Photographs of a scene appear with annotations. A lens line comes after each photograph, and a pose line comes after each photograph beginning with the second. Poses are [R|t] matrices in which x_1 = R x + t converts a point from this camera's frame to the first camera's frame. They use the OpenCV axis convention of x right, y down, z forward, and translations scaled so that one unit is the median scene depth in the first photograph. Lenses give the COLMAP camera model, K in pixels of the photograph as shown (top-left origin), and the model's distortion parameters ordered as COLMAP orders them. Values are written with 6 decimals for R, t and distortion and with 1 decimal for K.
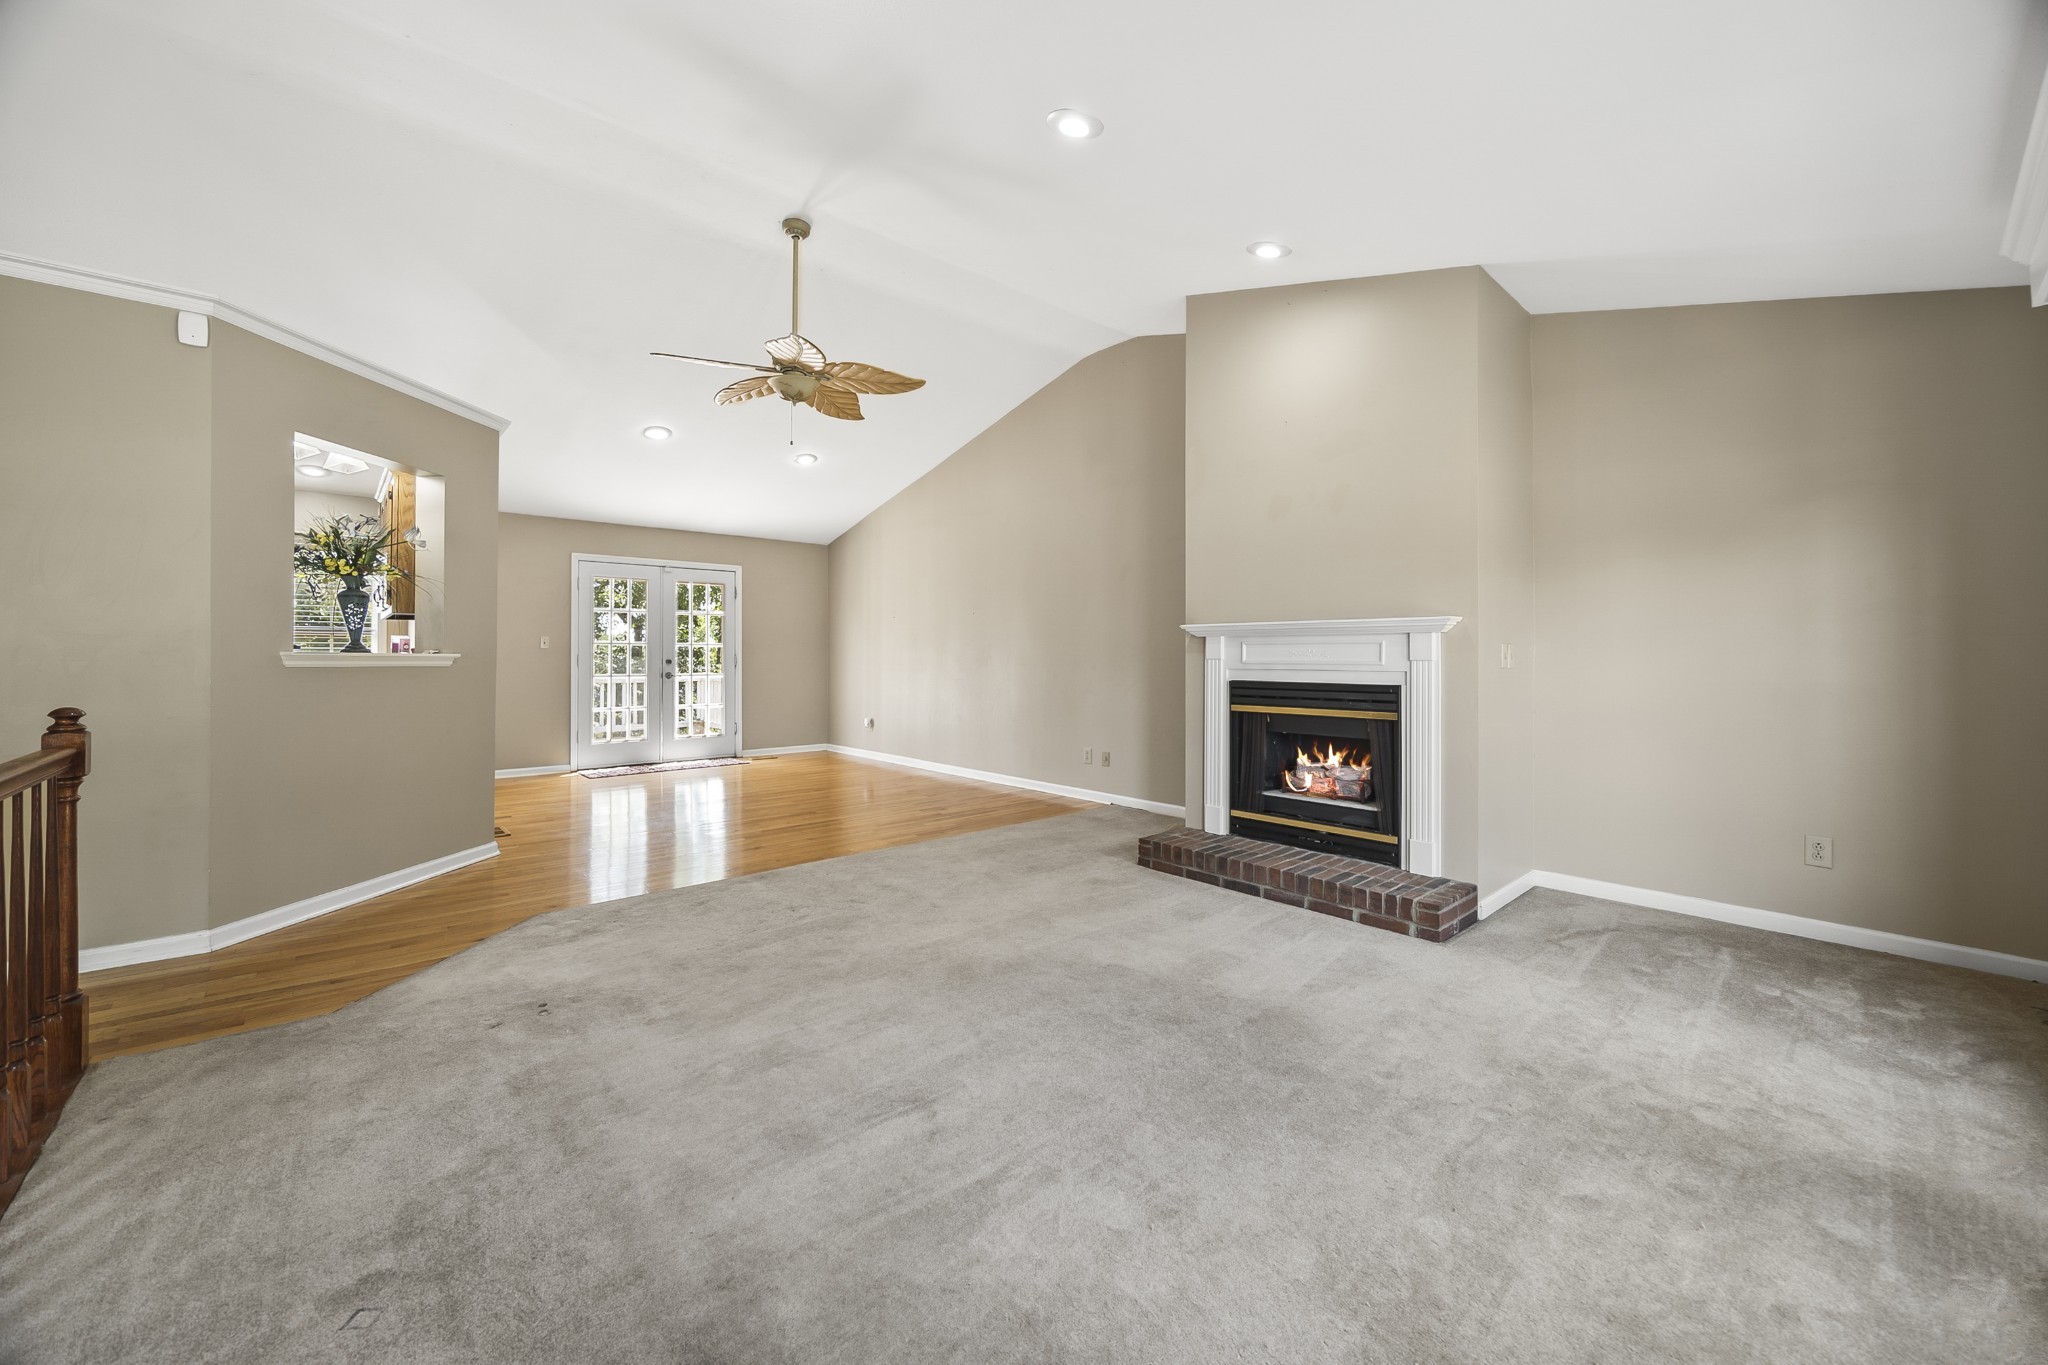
lens RADIAL K [[791.3, 0, 1025.8], [0, 791.3, 653.6], [0, 0, 1]] dist [-0.002305, -0.000224]
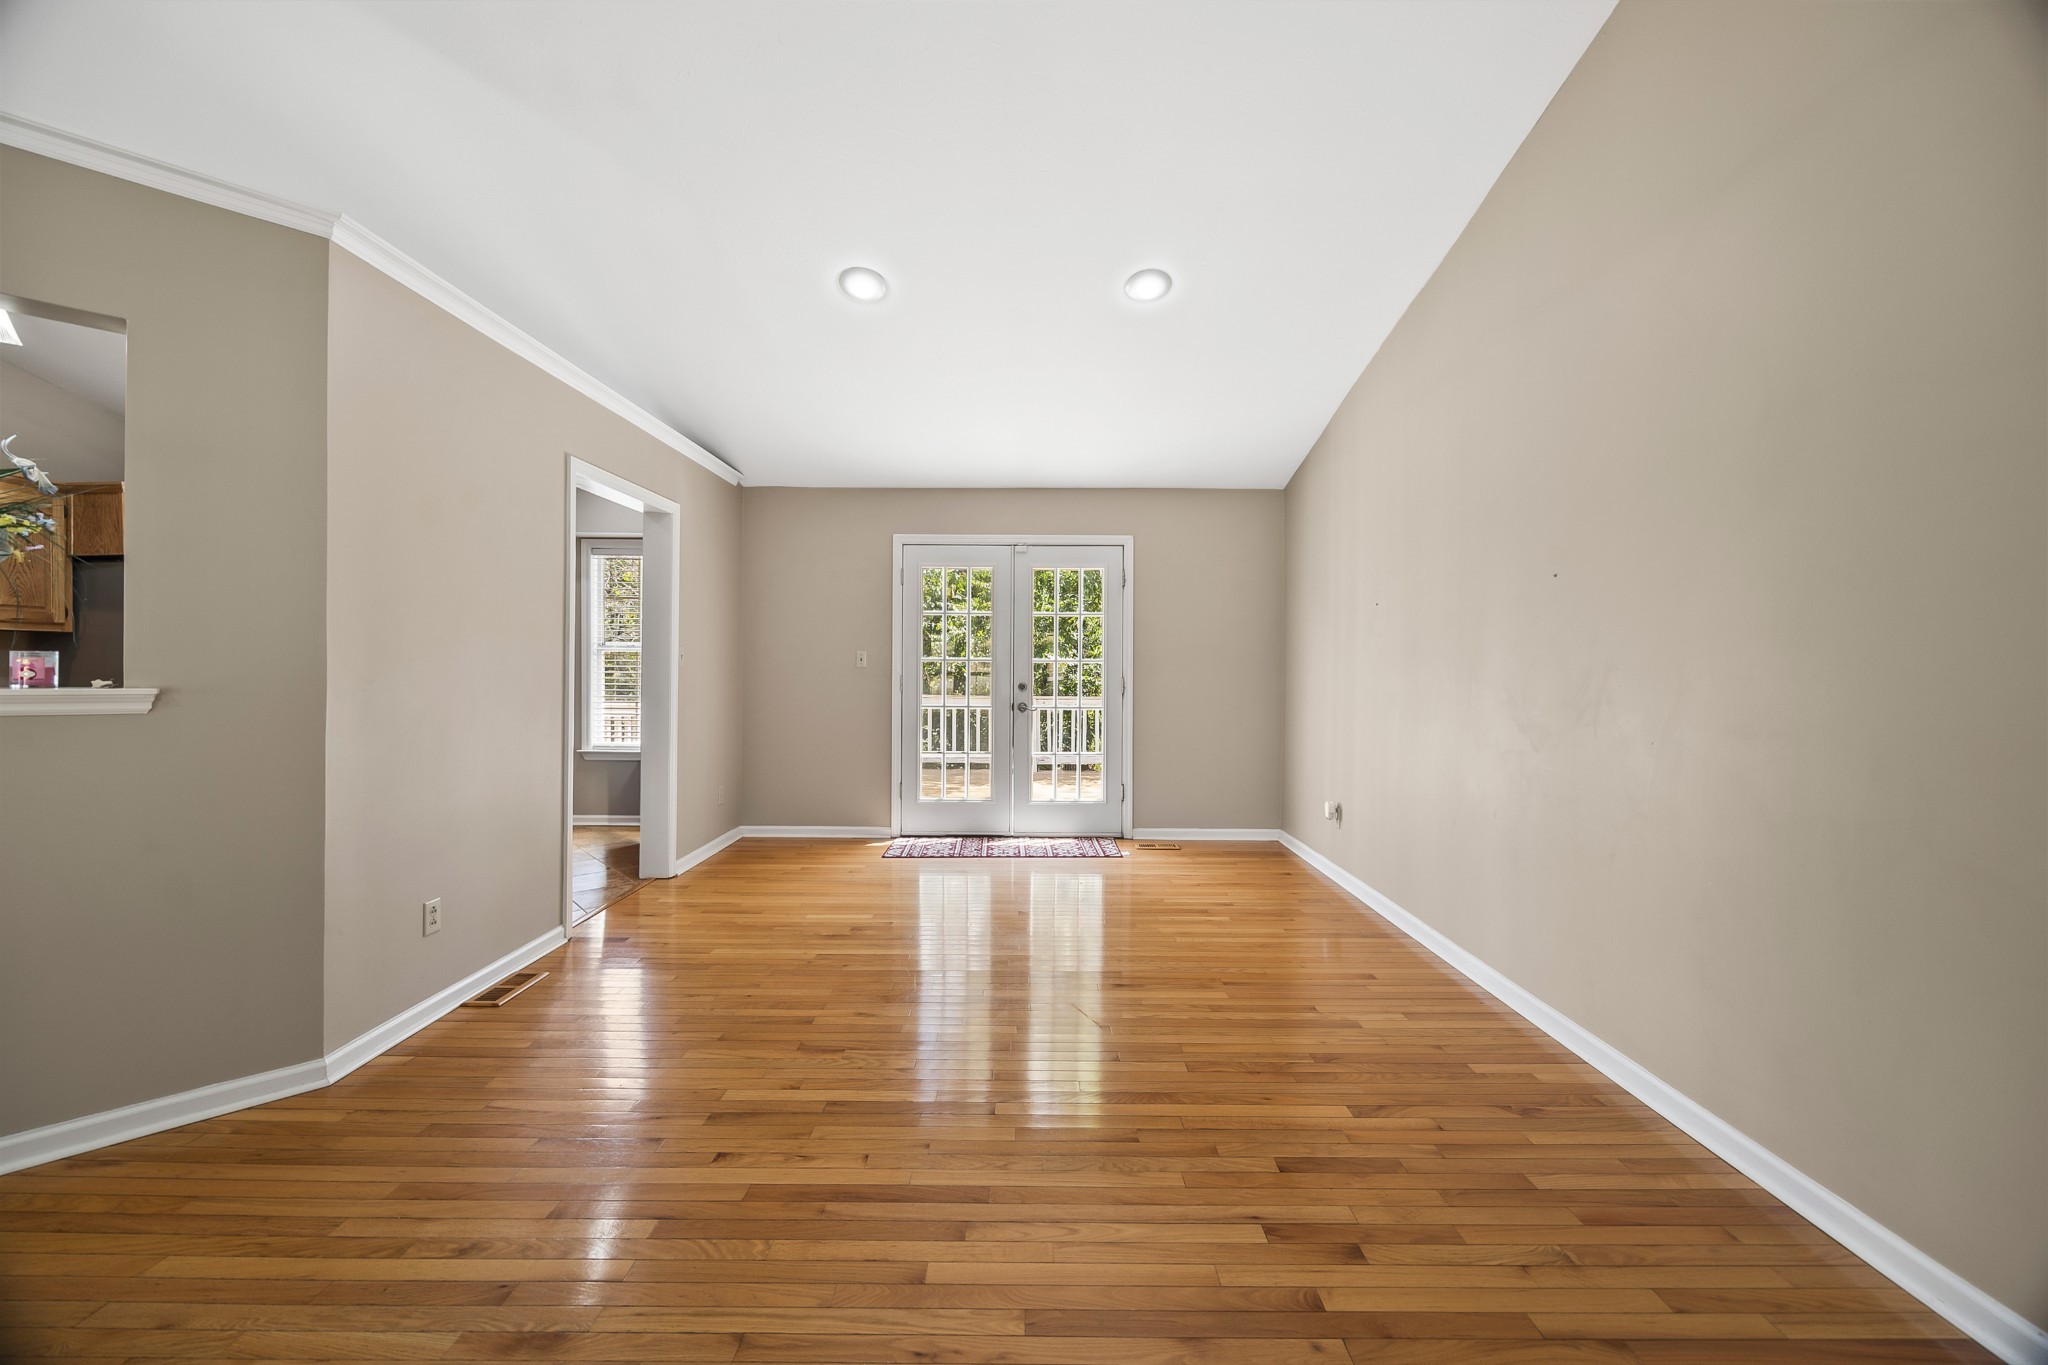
lens RADIAL K [[774.3, 0, 1024.0], [0, 774.3, 682.5], [0, 0, 1]] dist [-0.002695, -0.000205]
pose [[0.745615, 0.013383, -0.666243, -0.013236], [-0.002796, 0.999852, 0.016956, -0.004838], [0.666372, -0.010779, 0.745542, 0.512542]]
